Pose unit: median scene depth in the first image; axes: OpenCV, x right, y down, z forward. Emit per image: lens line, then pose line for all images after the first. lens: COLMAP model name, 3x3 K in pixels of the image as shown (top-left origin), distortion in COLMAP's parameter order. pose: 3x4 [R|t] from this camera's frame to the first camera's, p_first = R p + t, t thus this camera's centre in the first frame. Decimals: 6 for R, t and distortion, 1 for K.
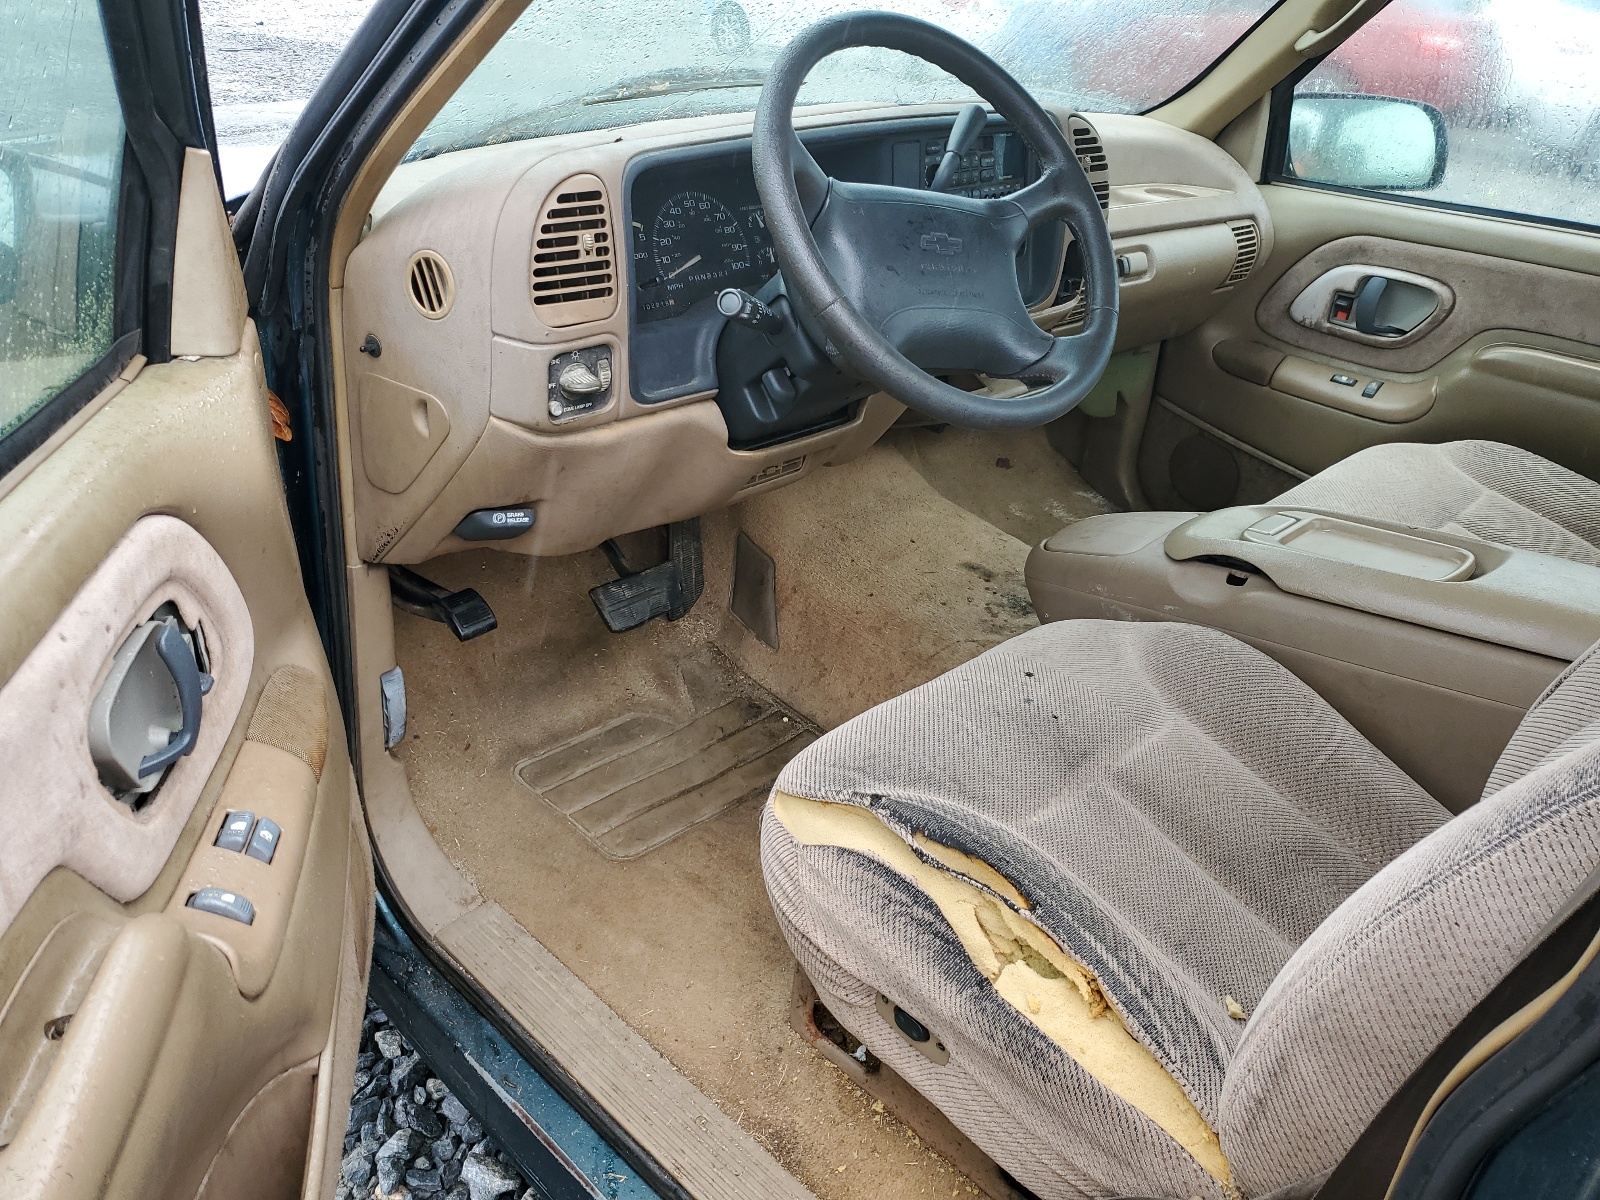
lens RADIAL K [[1234.5, 0, 952.9], [0, 1234.5, 598.8], [0, 0, 1]] dist [0.152802, -0.283453]
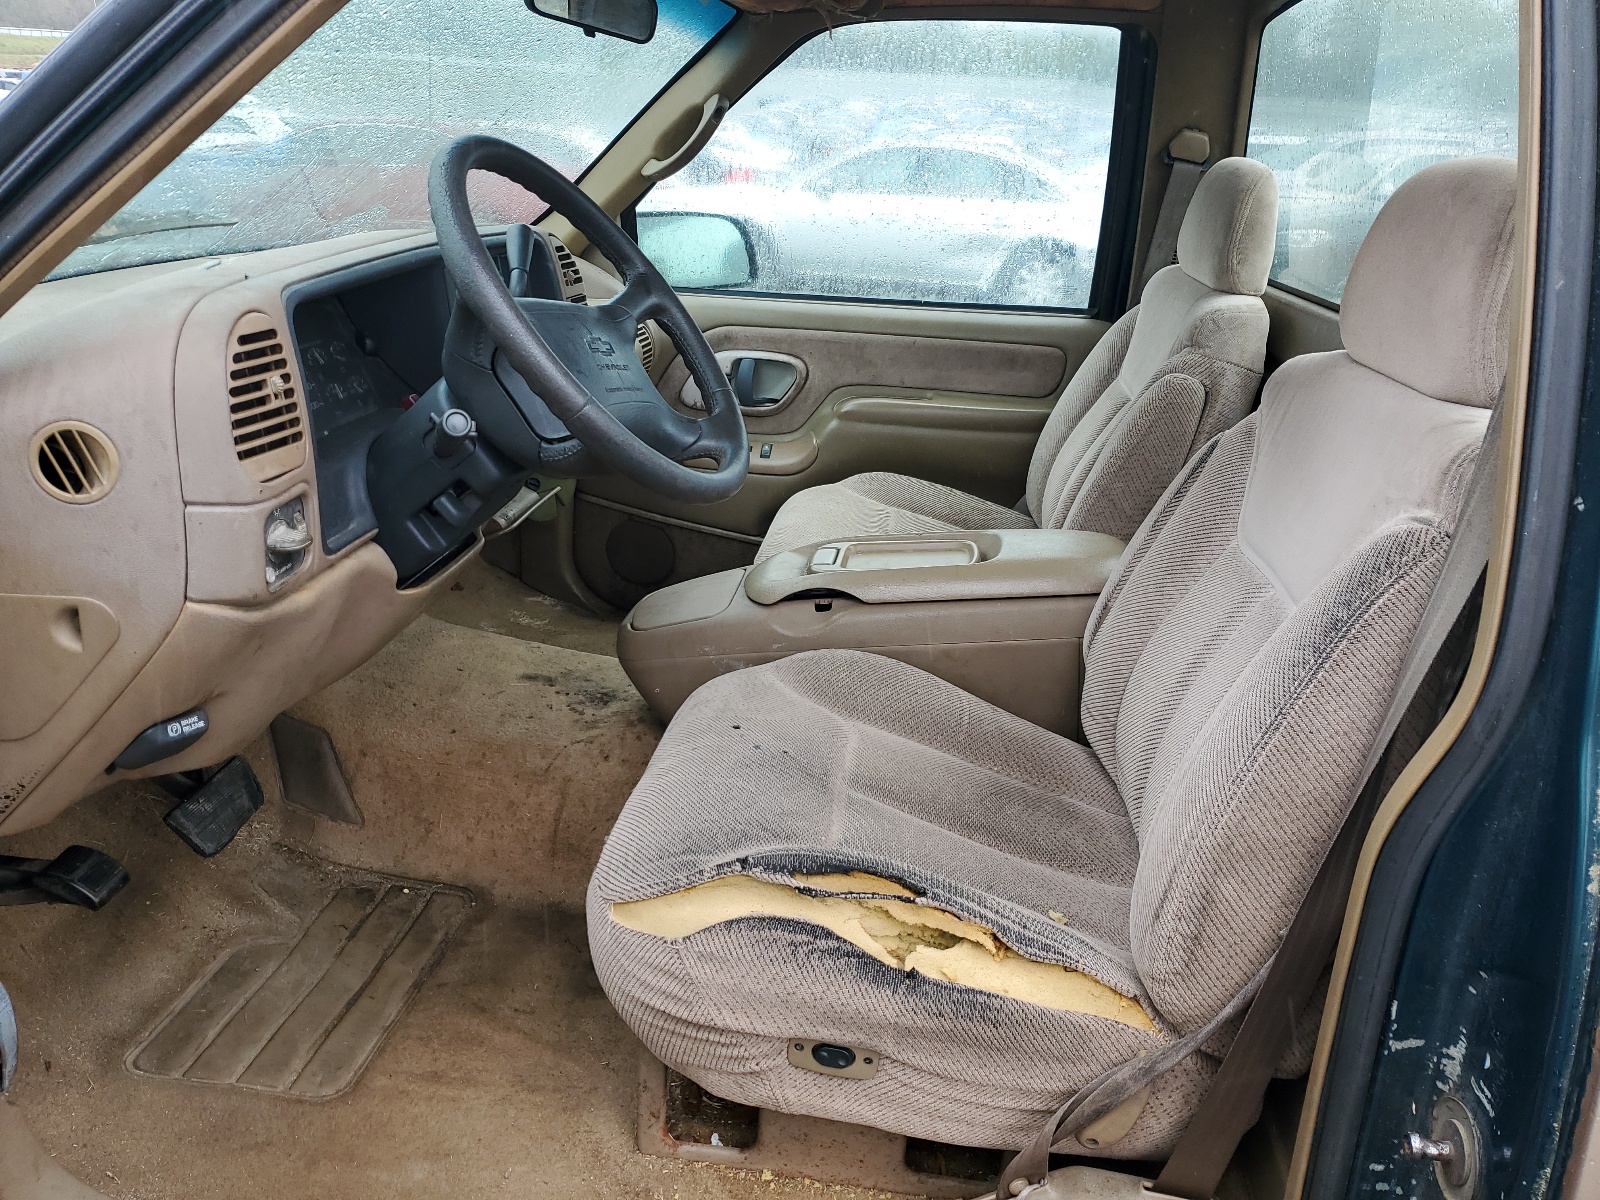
lens RADIAL K [[1207.2, 0, 800.0], [0, 1207.2, 600.0], [0, 0, 1]] dist [0.073743, -0.057245]
pose [[0.795151, -0.234141, 0.559386, -0.463051], [0.288176, 0.957537, -0.008840, -0.019813], [-0.533563, 0.168231, 0.828860, 0.094257]]
